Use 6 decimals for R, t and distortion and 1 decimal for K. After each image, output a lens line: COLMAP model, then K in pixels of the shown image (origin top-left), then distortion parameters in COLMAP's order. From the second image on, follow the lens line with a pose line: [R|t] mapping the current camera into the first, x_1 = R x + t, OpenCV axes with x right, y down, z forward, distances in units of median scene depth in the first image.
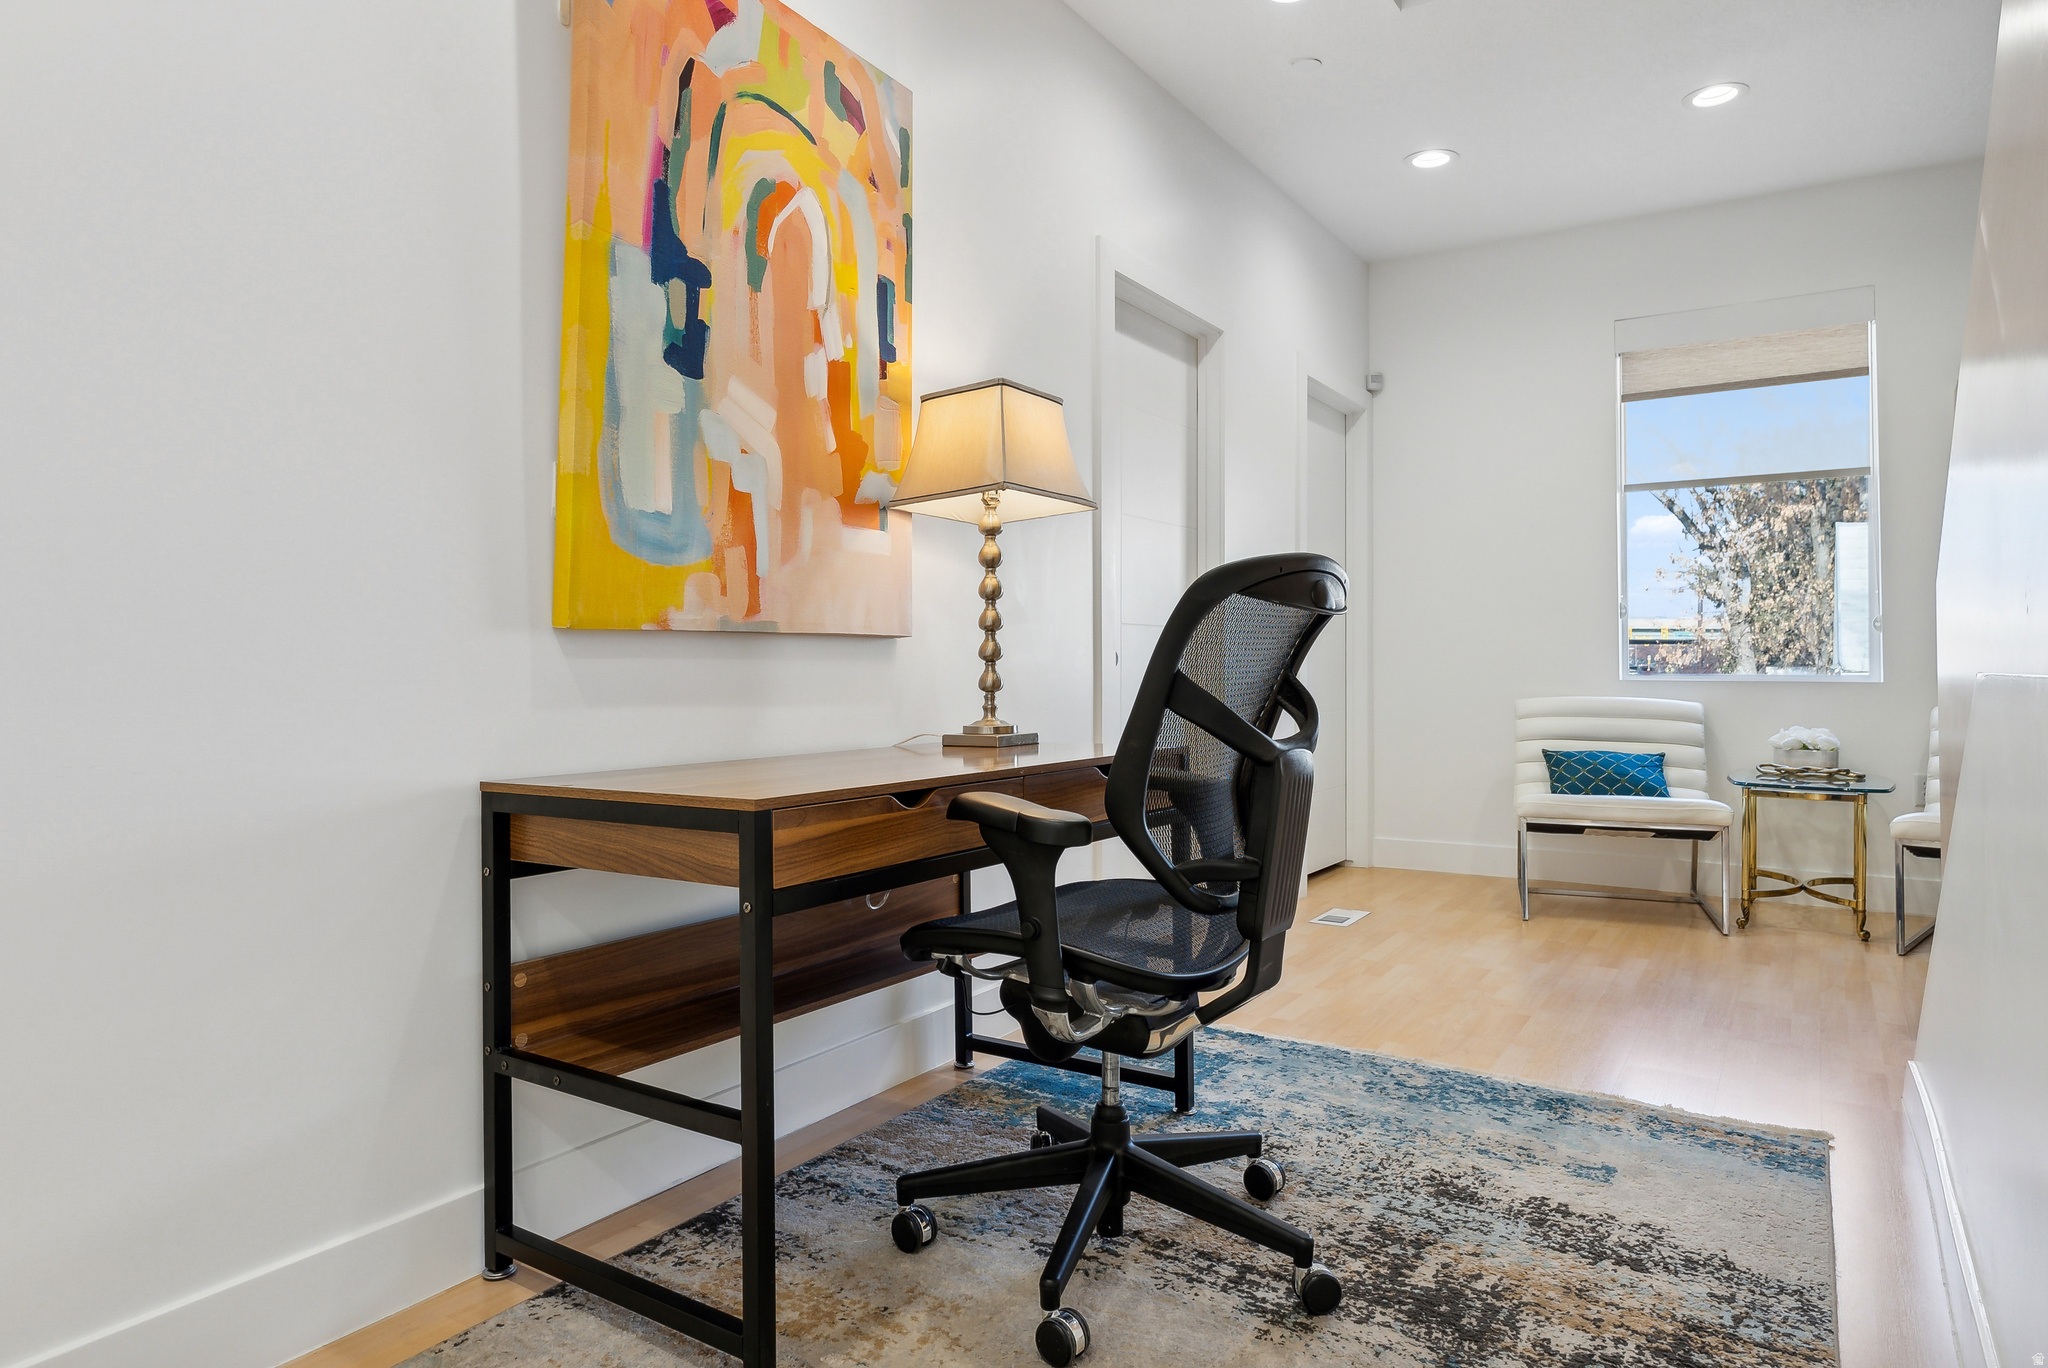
lens RADIAL K [[1200.4, 0, 1017.2], [0, 1200.4, 674.1], [0, 0, 1]] dist [0.004838, 0.000295]
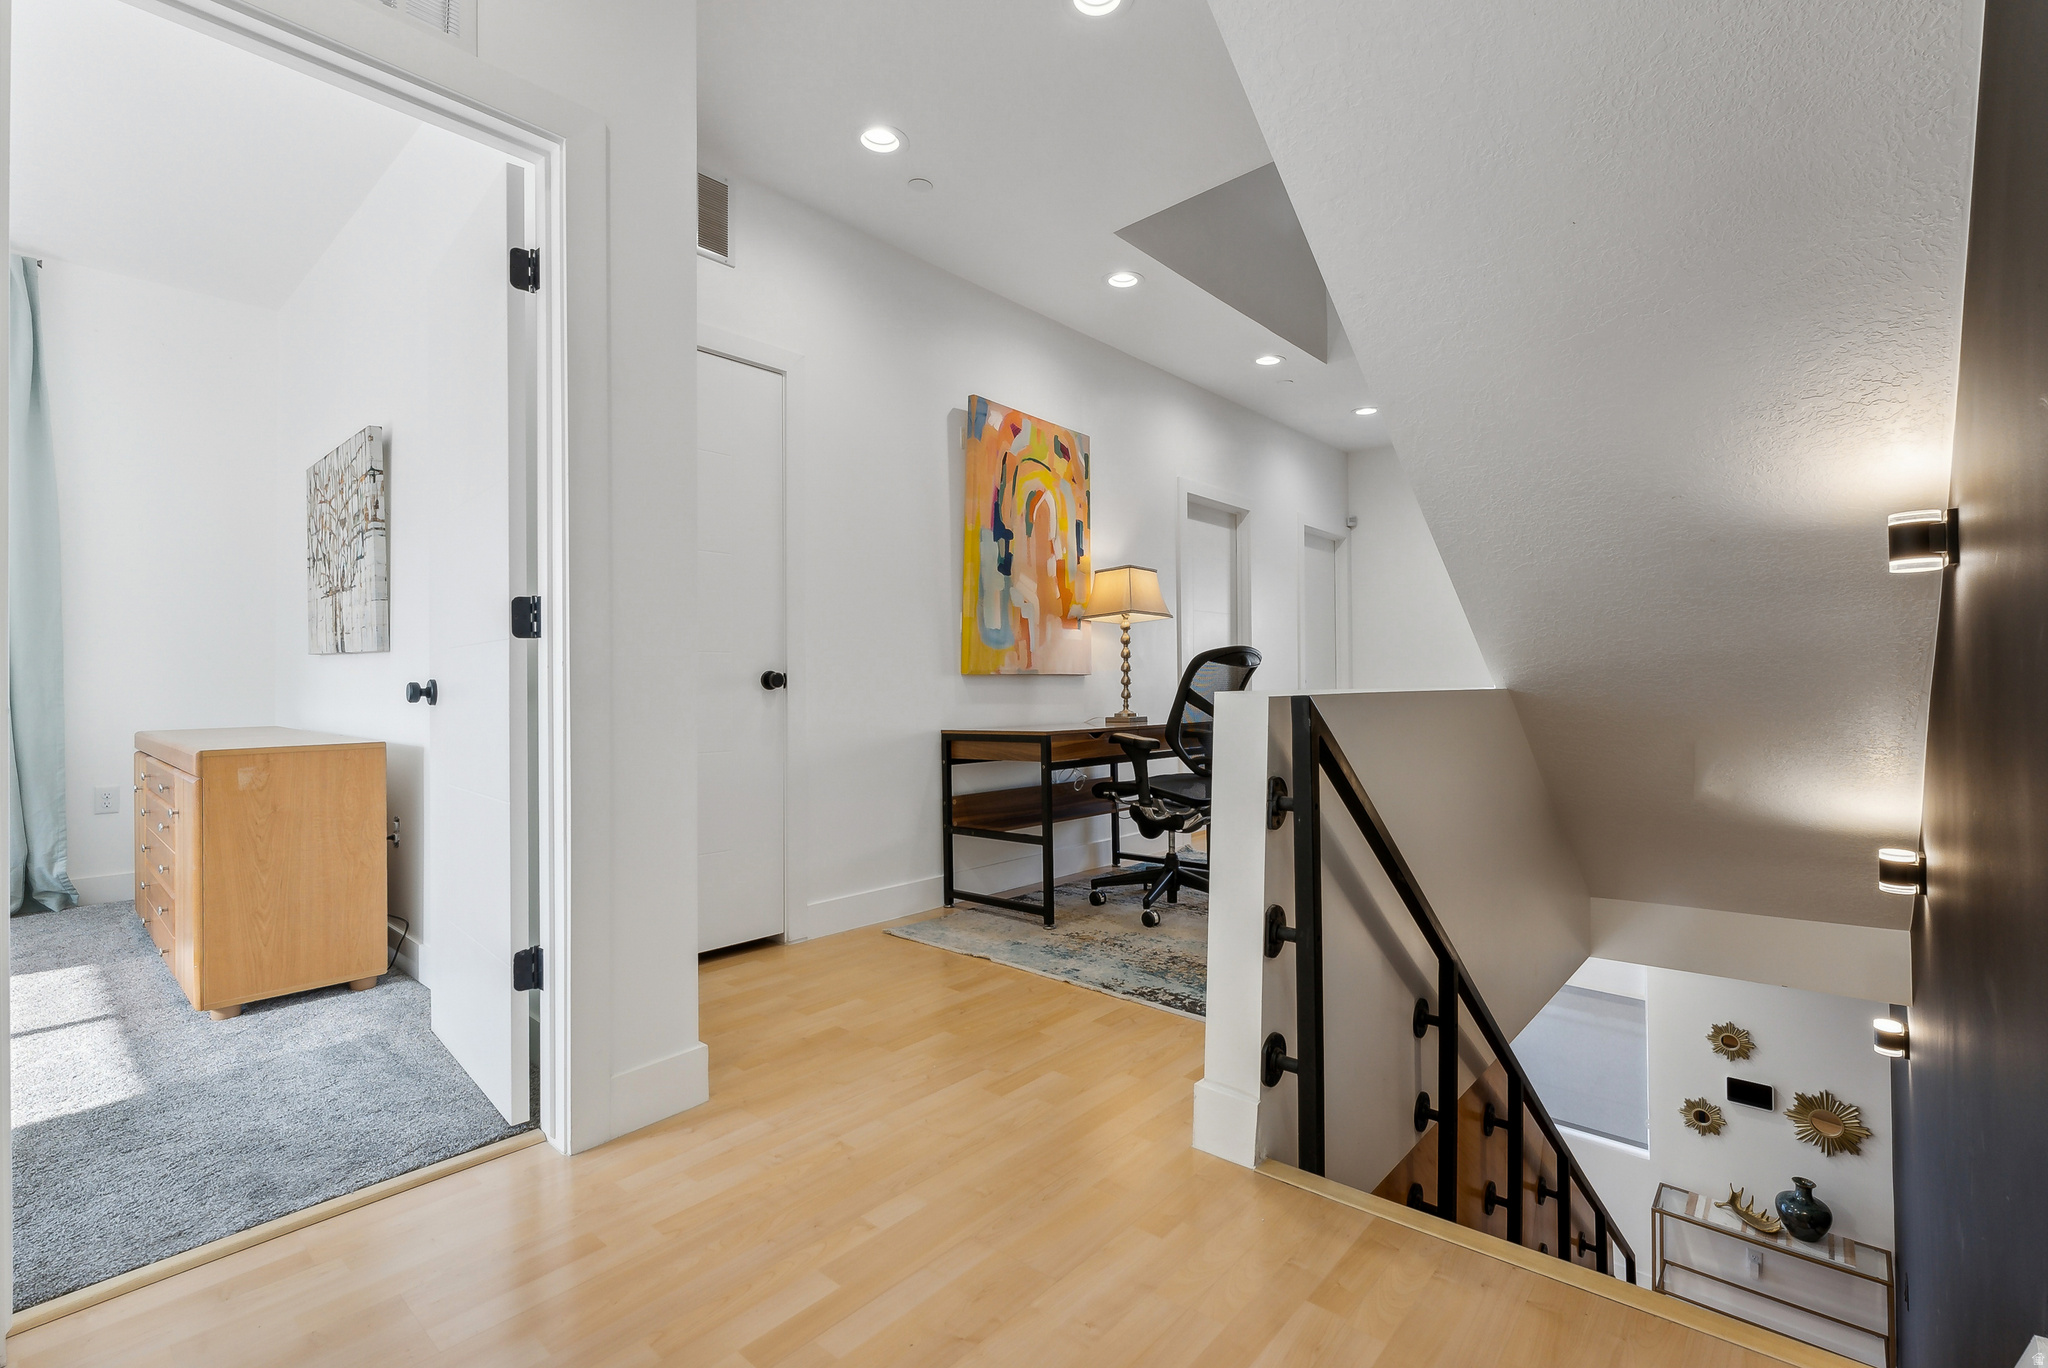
lens RADIAL K [[876.5, 0, 1018.2], [0, 876.5, 672.0], [0, 0, 1]] dist [-0.006459, -0.000009]
pose [[0.988358, -0.009502, -0.151849, 0.034093], [0.005677, 0.999656, -0.025602, 0.006919], [0.152040, 0.024442, 0.988072, -0.822270]]
